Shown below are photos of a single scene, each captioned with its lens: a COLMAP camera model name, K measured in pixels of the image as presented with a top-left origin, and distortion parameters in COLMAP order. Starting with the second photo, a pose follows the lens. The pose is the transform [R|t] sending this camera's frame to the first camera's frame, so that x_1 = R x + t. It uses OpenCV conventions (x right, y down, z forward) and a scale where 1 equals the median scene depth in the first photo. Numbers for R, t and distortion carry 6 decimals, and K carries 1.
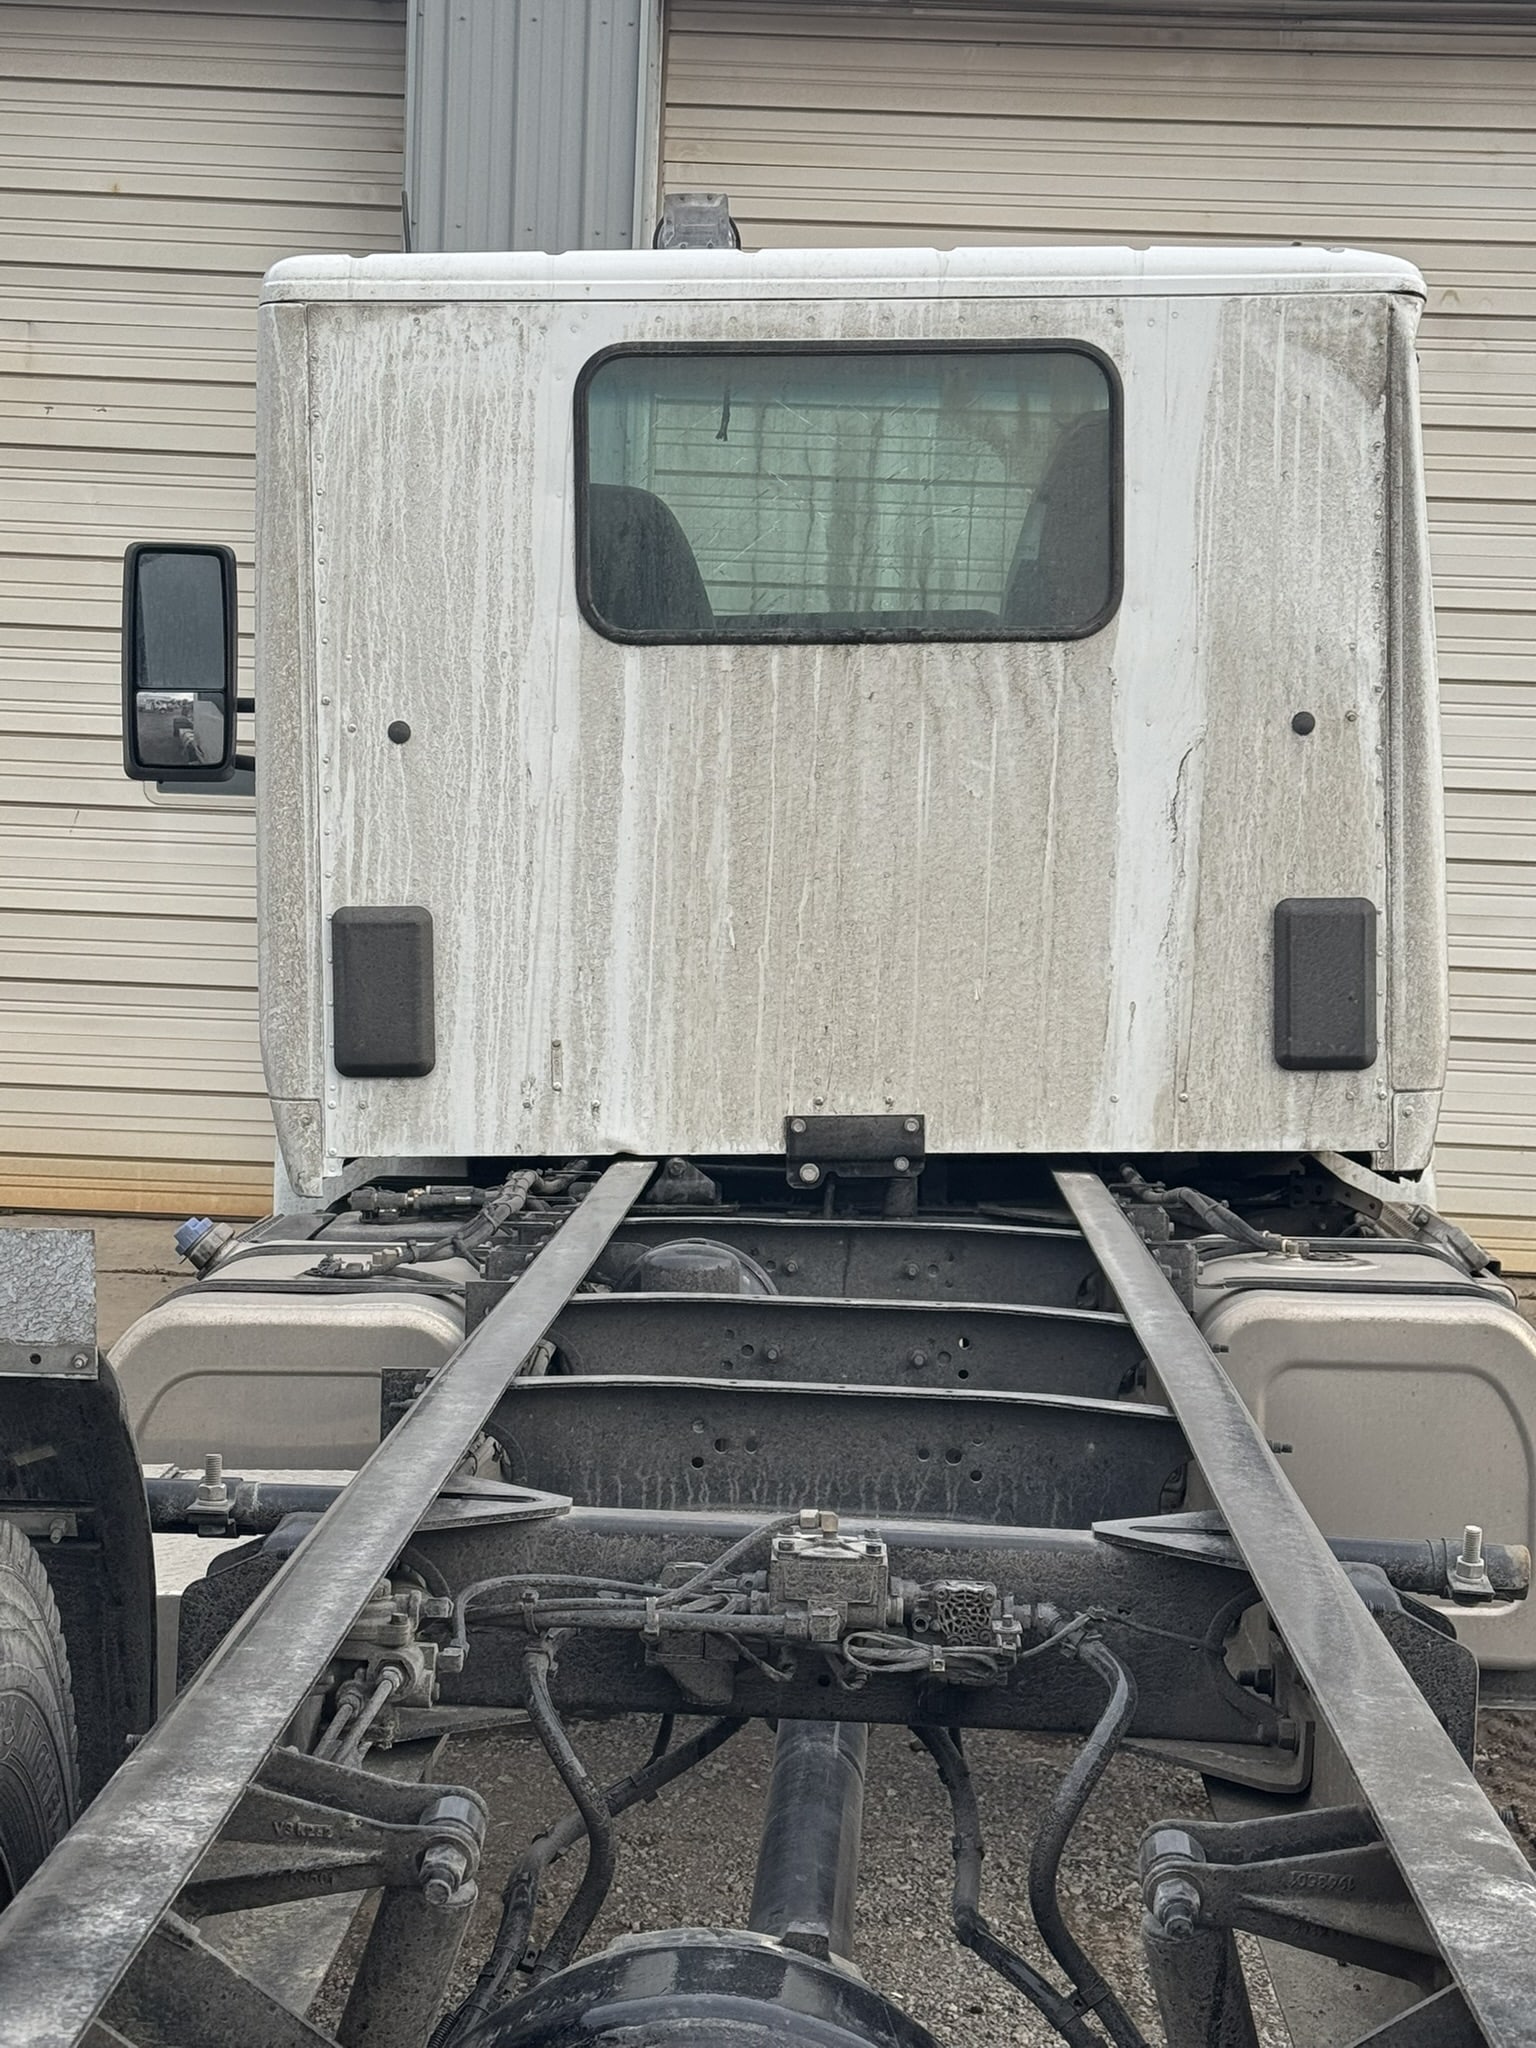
lens RADIAL K [[3596.8, 0, 771.3], [0, 3596.8, 1014.1], [0, 0, 1]] dist [0.133459, -0.113978]
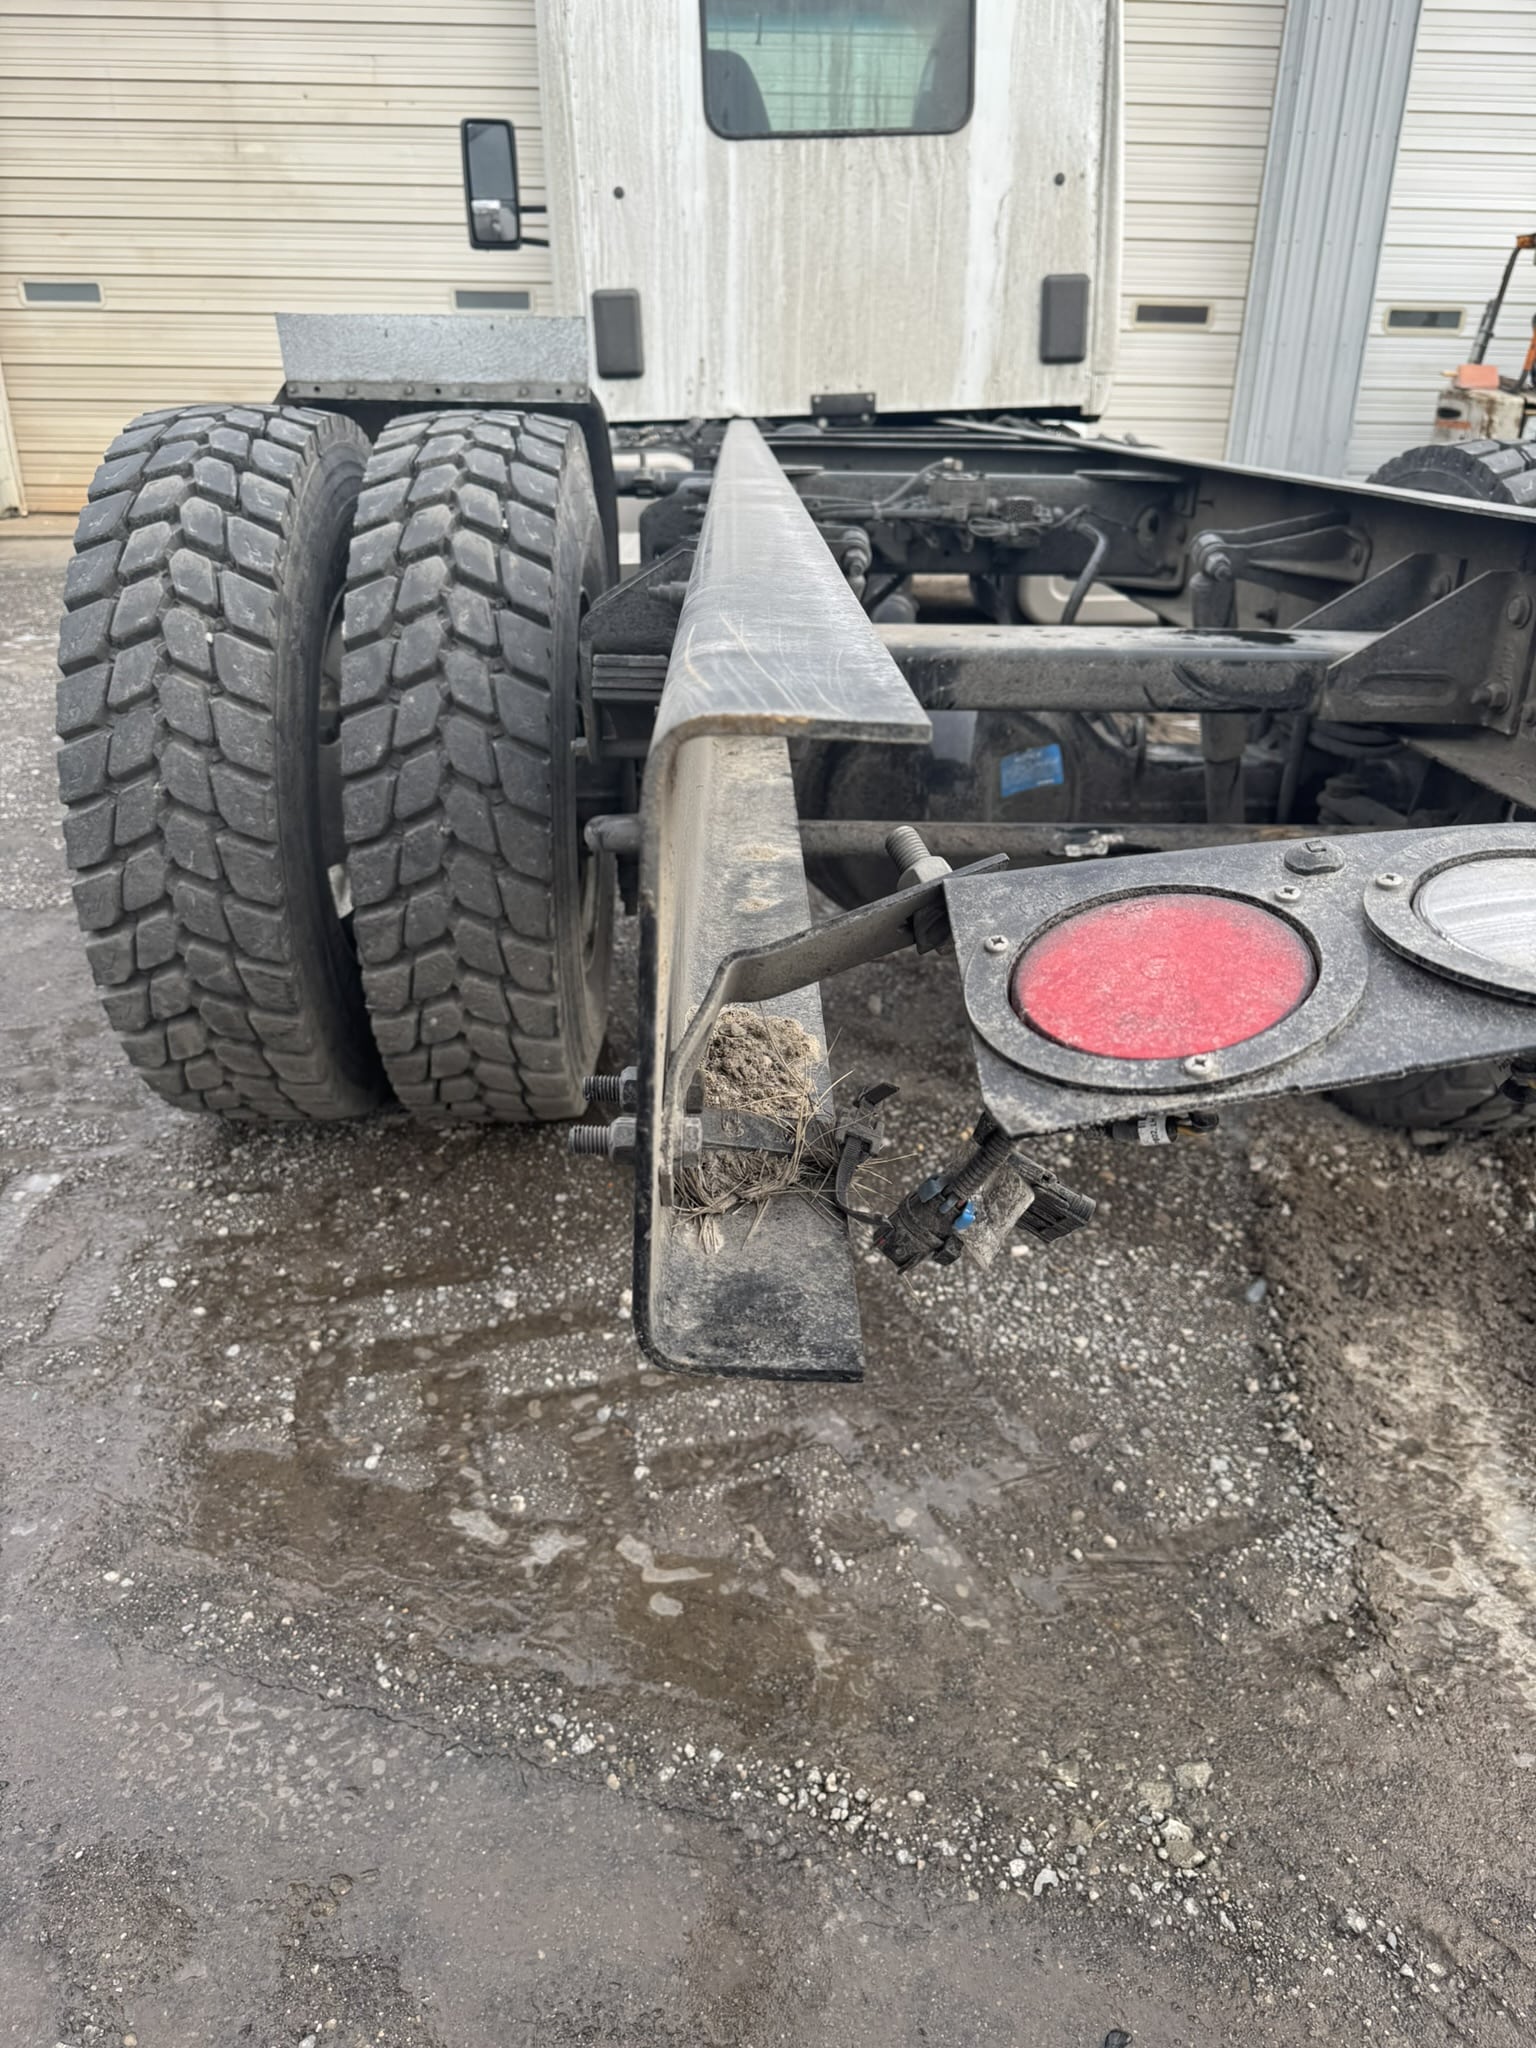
lens RADIAL K [[1453.4, 0, 780.2], [0, 1453.4, 1030.1], [0, 0, 1]] dist [0.040017, -0.061681]
pose [[0.998436, -0.040981, 0.038038, -0.063147], [0.024595, 0.932844, 0.359440, 0.068233], [-0.050214, -0.357942, 0.932393, 0.057756]]
